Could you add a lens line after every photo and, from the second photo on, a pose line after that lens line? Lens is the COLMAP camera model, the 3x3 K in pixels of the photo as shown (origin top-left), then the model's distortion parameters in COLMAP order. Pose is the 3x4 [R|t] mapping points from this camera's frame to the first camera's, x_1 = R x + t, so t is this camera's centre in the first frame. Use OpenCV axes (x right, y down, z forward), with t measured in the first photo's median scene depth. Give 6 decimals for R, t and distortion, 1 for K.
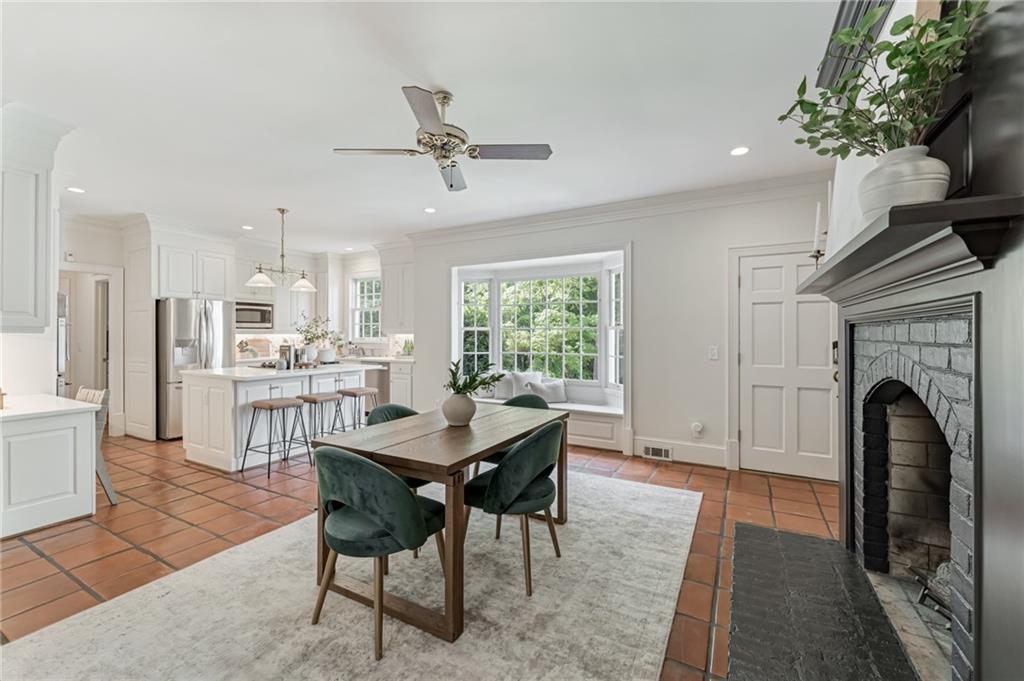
lens RADIAL K [[417.0, 0, 511.6], [0, 417.0, 337.7], [0, 0, 1]] dist [0.002936, -0.000680]
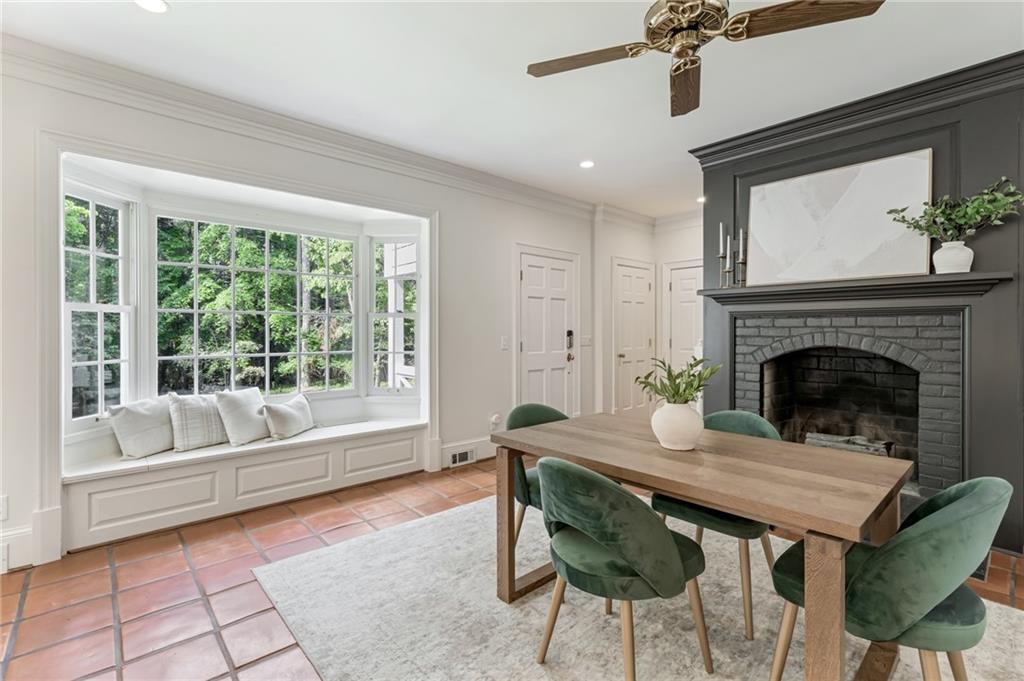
lens RADIAL K [[463.1, 0, 511.0], [0, 463.1, 332.7], [0, 0, 1]] dist [0.000213, -0.000004]
pose [[0.328696, -0.005639, 0.944419, -0.536770], [0.006223, 0.999973, 0.003805, 0.007012], [-0.944415, 0.004626, 0.328723, 0.568562]]
